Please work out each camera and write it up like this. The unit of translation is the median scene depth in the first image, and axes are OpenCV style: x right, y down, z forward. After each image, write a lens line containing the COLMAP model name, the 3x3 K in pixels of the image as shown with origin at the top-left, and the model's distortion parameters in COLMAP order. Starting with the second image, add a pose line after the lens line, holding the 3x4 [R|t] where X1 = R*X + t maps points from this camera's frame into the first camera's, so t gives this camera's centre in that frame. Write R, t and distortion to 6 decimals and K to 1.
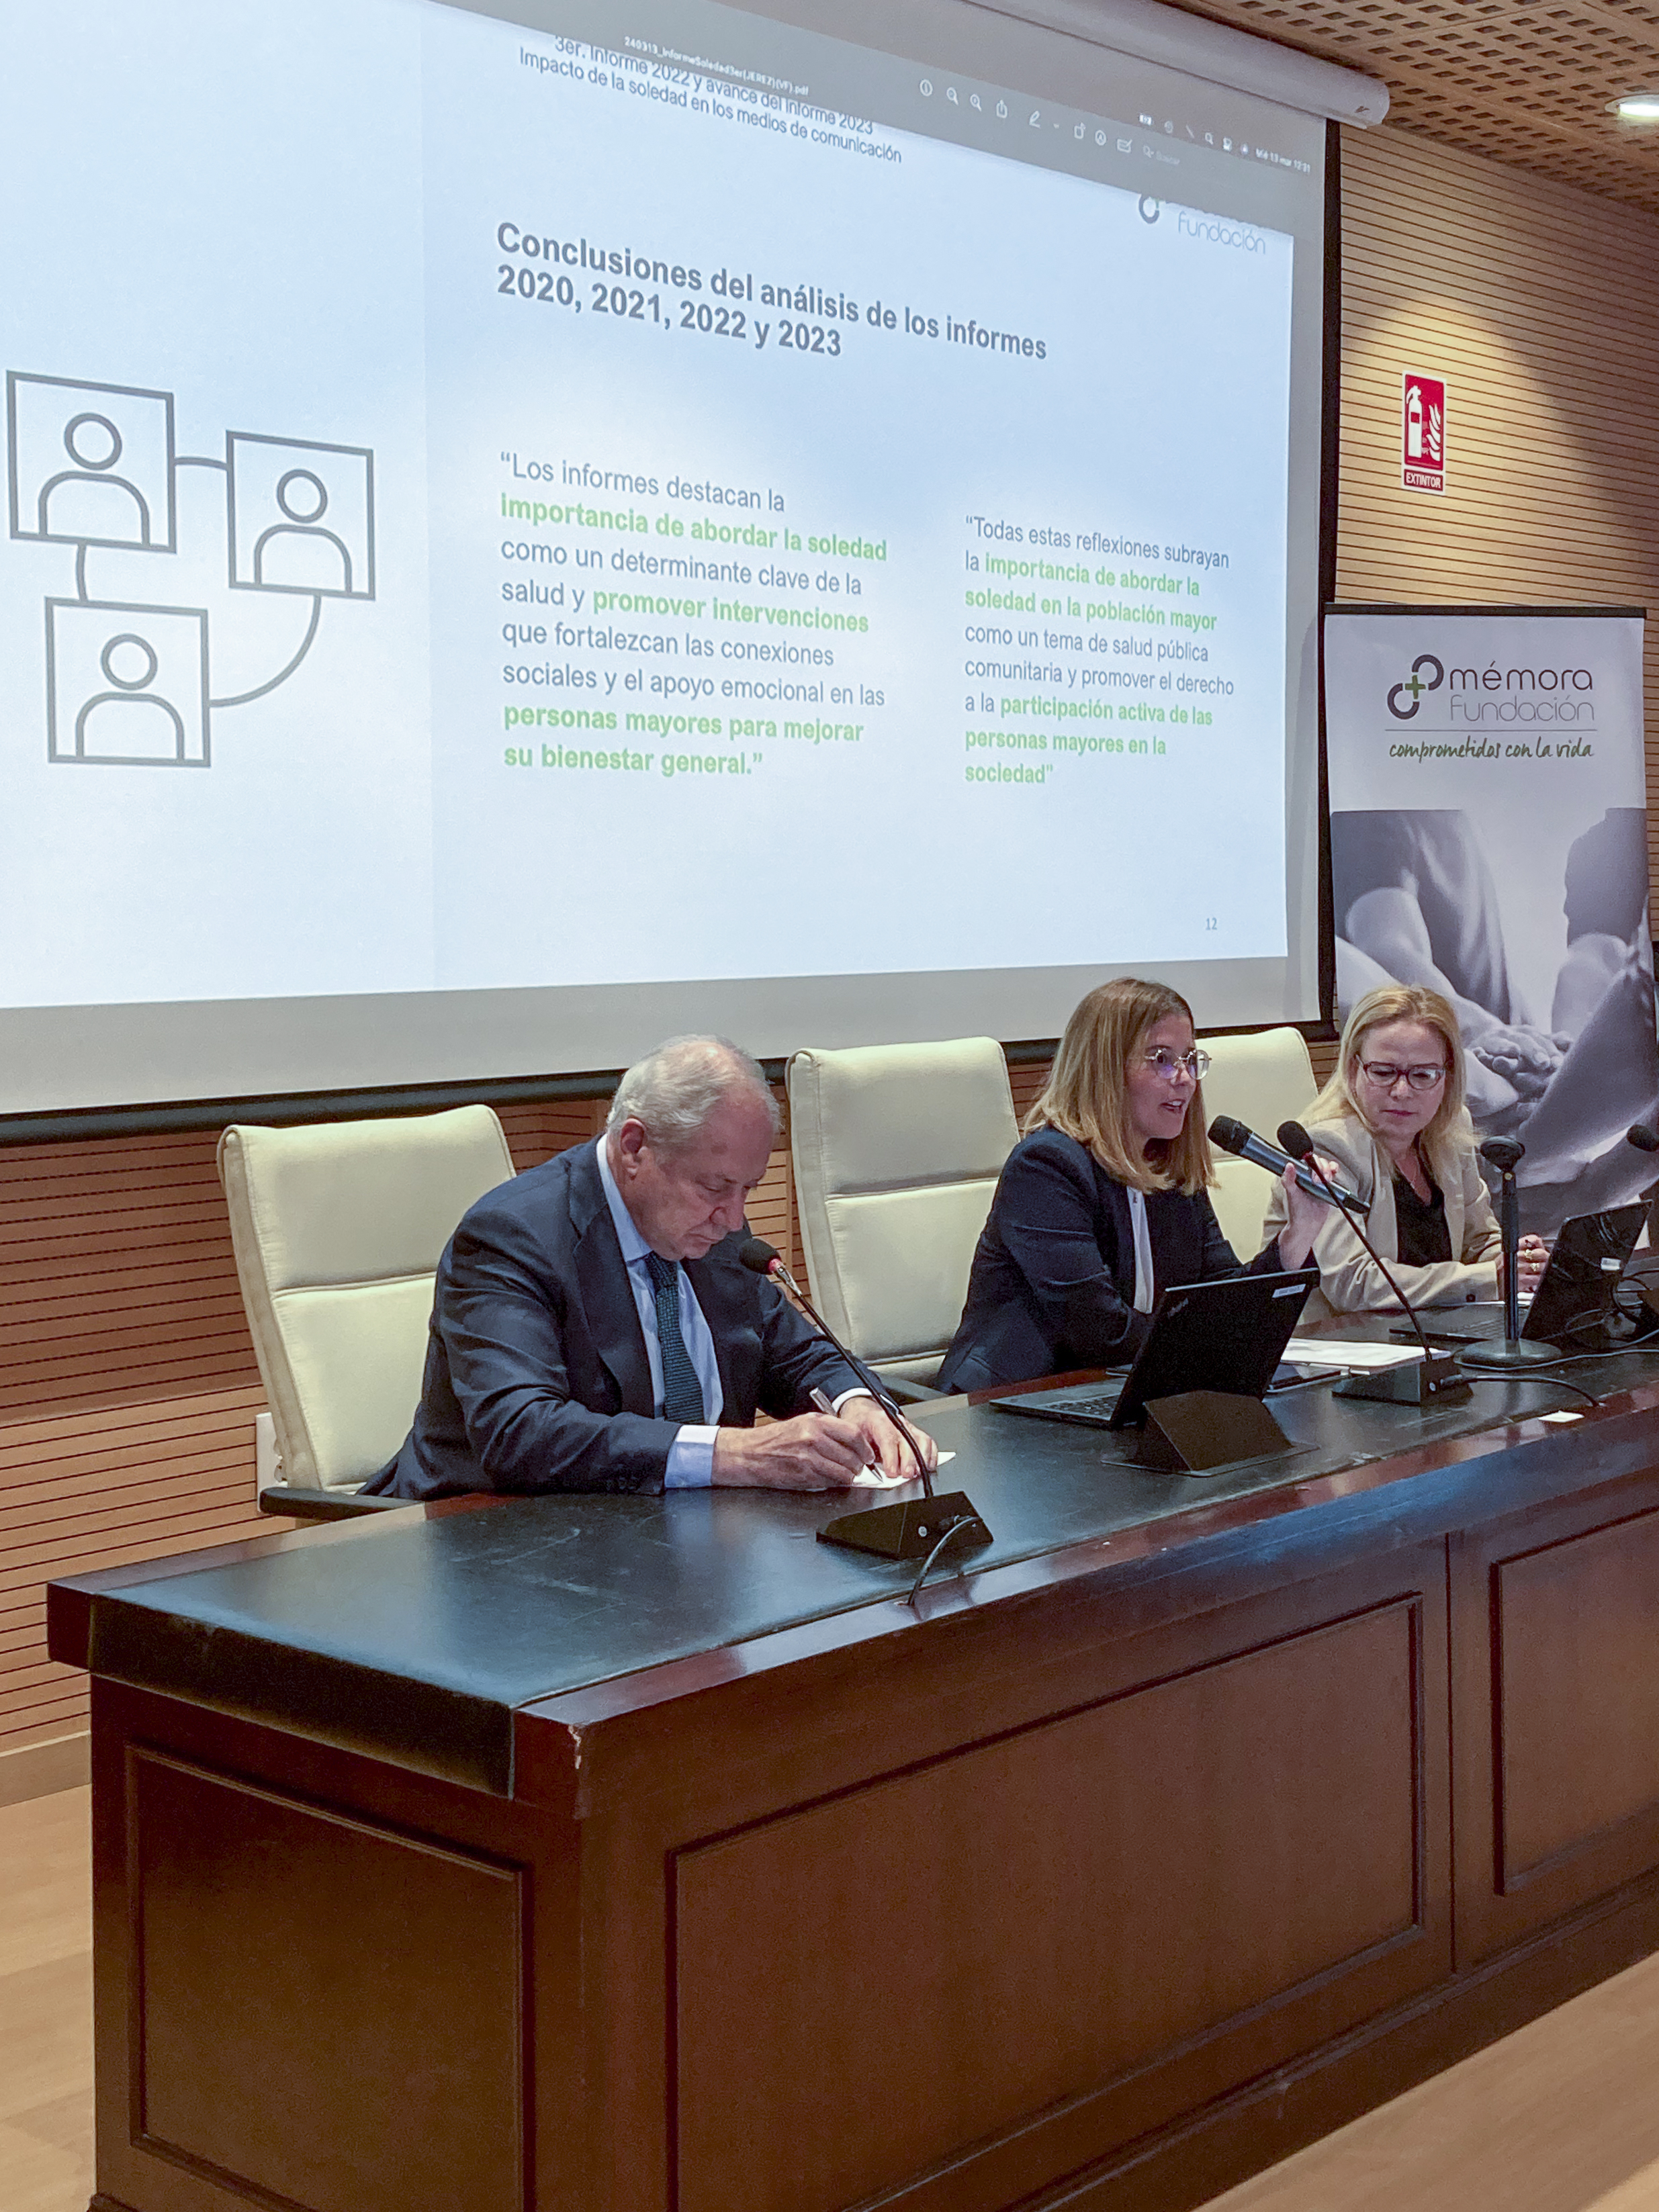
lens RADIAL K [[2905.0, 0, 830.9], [0, 2905.0, 988.3], [0, 0, 1]] dist [0.084443, 0.000000]
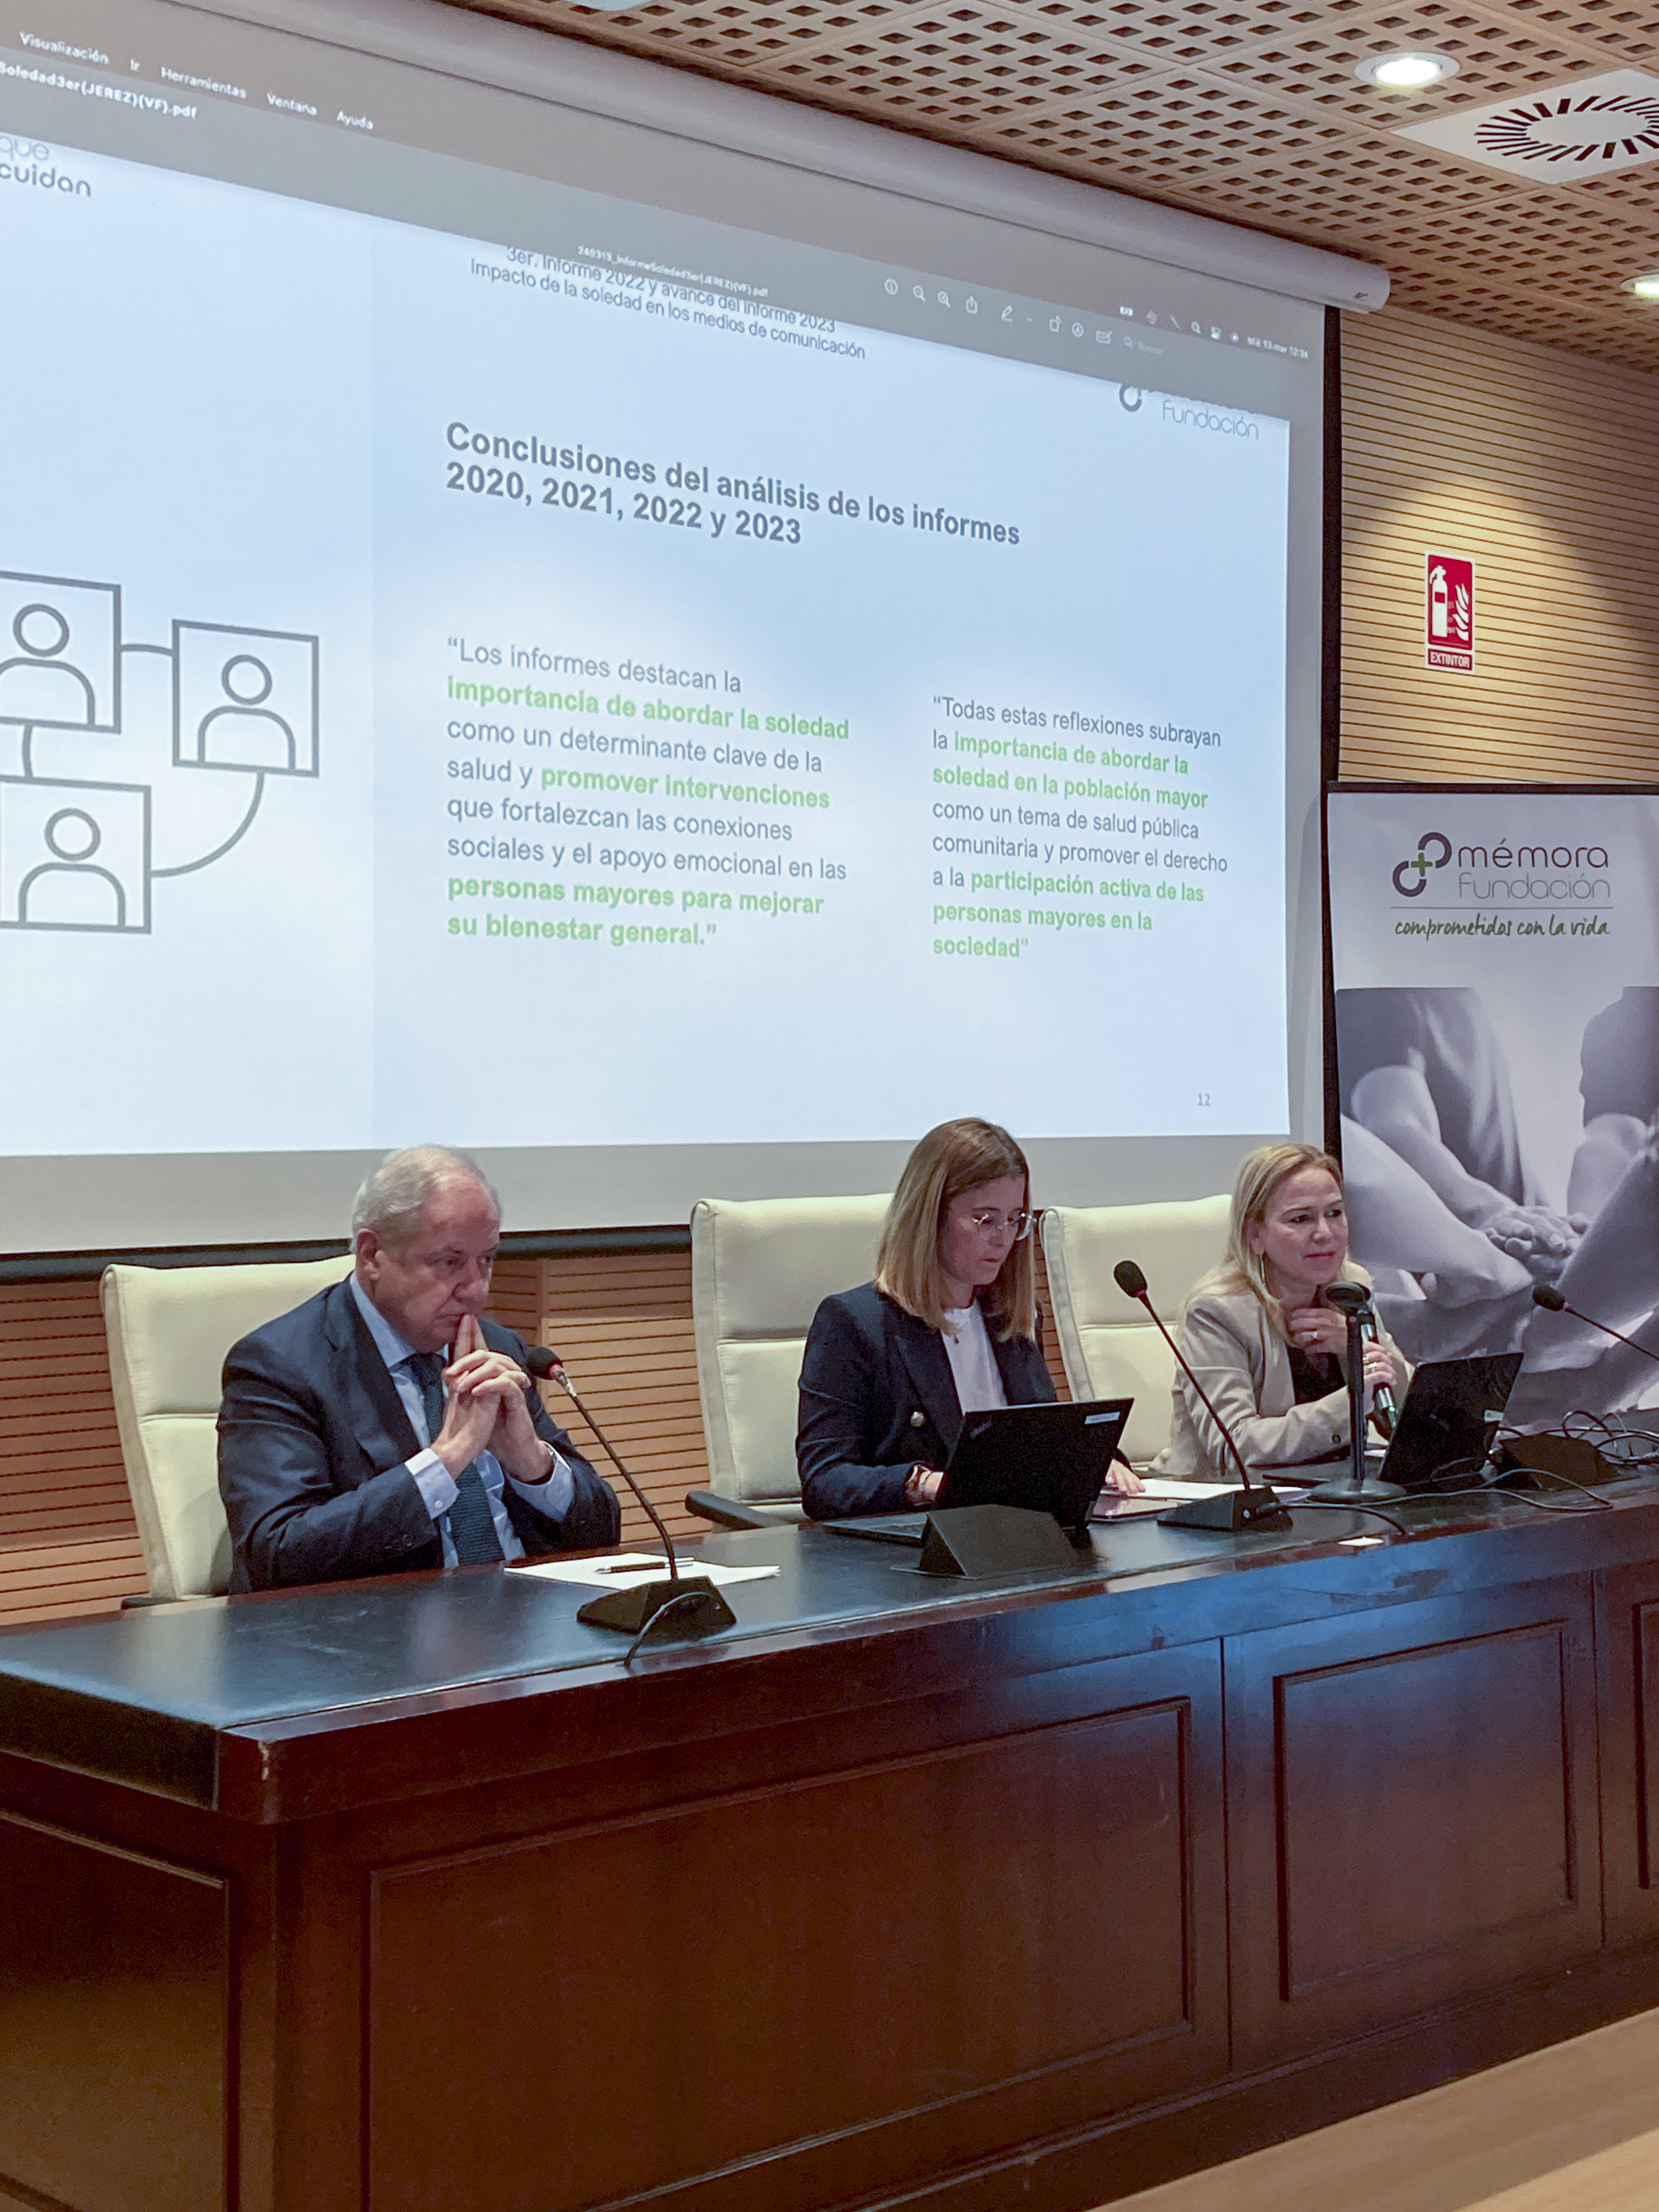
lens RADIAL K [[3181.4, 0, 862.9], [0, 3181.4, 1031.8], [0, 0, 1]] dist [0.137475, 0.000000]
pose [[0.996868, 0.000338, -0.079085, 0.096941], [-0.005168, 0.998132, -0.060877, 0.021040], [0.078917, 0.061095, 0.995007, -0.096674]]
